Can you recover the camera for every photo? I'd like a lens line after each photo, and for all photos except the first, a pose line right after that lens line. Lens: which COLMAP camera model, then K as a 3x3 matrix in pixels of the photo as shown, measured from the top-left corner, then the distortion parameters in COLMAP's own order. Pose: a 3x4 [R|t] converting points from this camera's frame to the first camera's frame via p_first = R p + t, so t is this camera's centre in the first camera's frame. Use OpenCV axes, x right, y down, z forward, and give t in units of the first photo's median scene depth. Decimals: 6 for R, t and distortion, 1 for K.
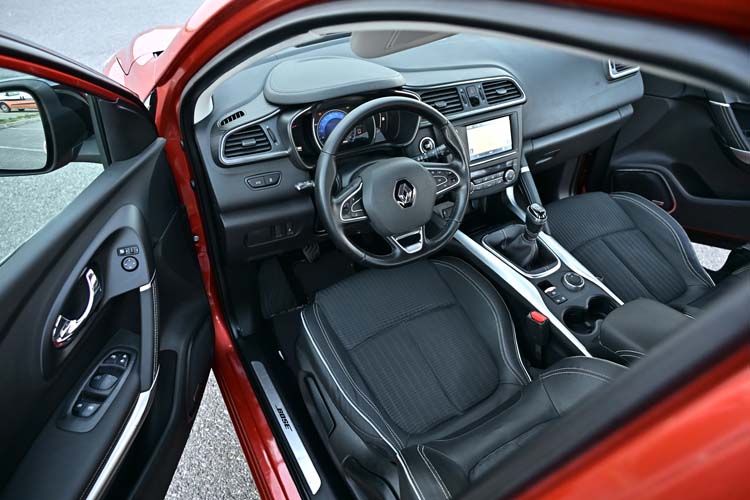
lens RADIAL K [[481.2, 0, 374.1], [0, 481.2, 248.6], [0, 0, 1]] dist [-0.006989, -0.003097]
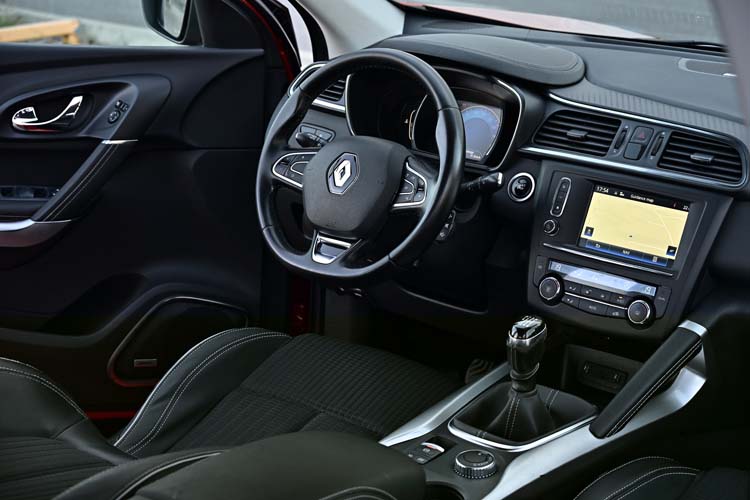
lens RADIAL K [[1430.2, 0, 375.0], [0, 1430.2, 255.7], [0, 0, 1]] dist [-0.025319, 0.000000]
pose [[0.359269, 0.263680, -0.895209, 1.568762], [-0.604842, 0.796303, -0.008190, -0.026249], [0.710698, 0.544402, 0.445572, 0.148092]]
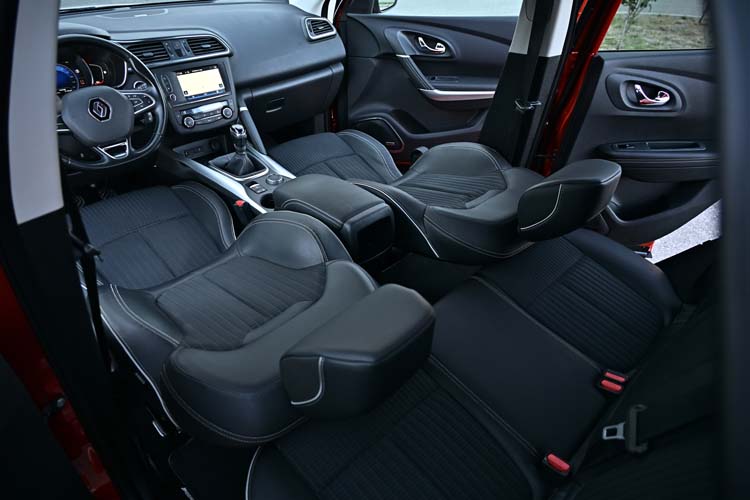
lens RADIAL K [[481.2, 0, 379.1], [0, 481.2, 250.8], [0, 0, 1]] dist [-0.006989, -0.003097]
pose [[0.961141, -0.151891, 0.230513, 0.341690], [0.166847, 0.984875, -0.046720, 0.350289], [-0.219930, 0.083365, 0.971947, -0.291810]]
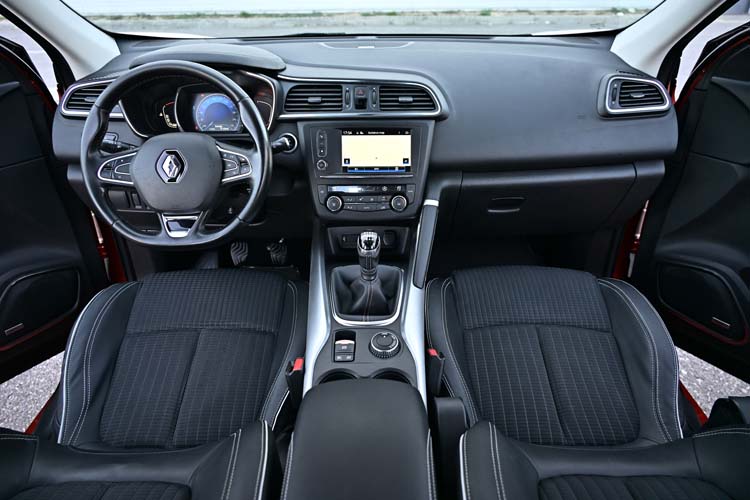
lens RADIAL K [[481.2, 0, 373.1], [0, 481.2, 246.7], [0, 0, 1]] dist [-0.006989, -0.003097]
pose [[0.872660, 0.225943, -0.432914, 0.649113], [-0.287375, 0.954371, -0.081187, -0.007156], [0.394817, 0.195258, 0.897772, 0.306086]]
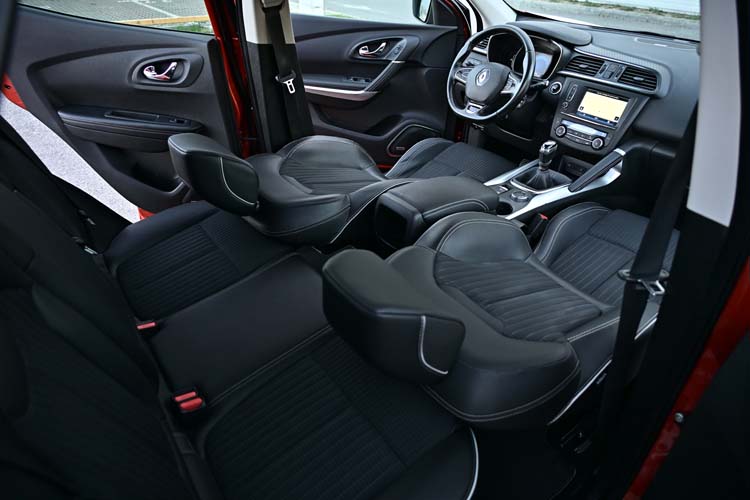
lens RADIAL K [[481.2, 0, 372.8], [0, 481.2, 250.7], [0, 0, 1]] dist [-0.006989, -0.003097]
pose [[0.124288, 0.522744, -0.843381, 1.456375], [-0.649458, 0.685465, 0.329155, 0.000265], [0.750171, 0.506830, 0.424695, 0.227142]]
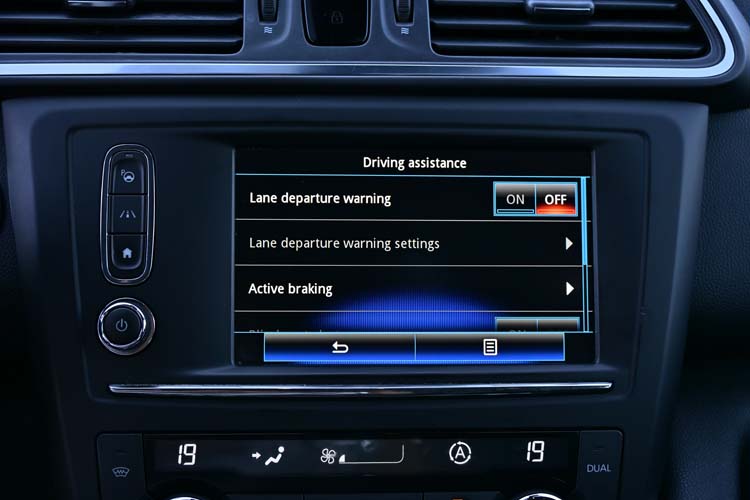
lens RADIAL K [[1378.6, 0, 376.4], [0, 1378.6, 250.7], [0, 0, 1]] dist [-0.054972, 0.000000]
pose [[0.902326, 0.126323, -0.412129, 0.426881], [-0.273795, 0.906418, -0.321625, -0.087824], [0.332933, 0.403049, 0.852471, 0.638165]]
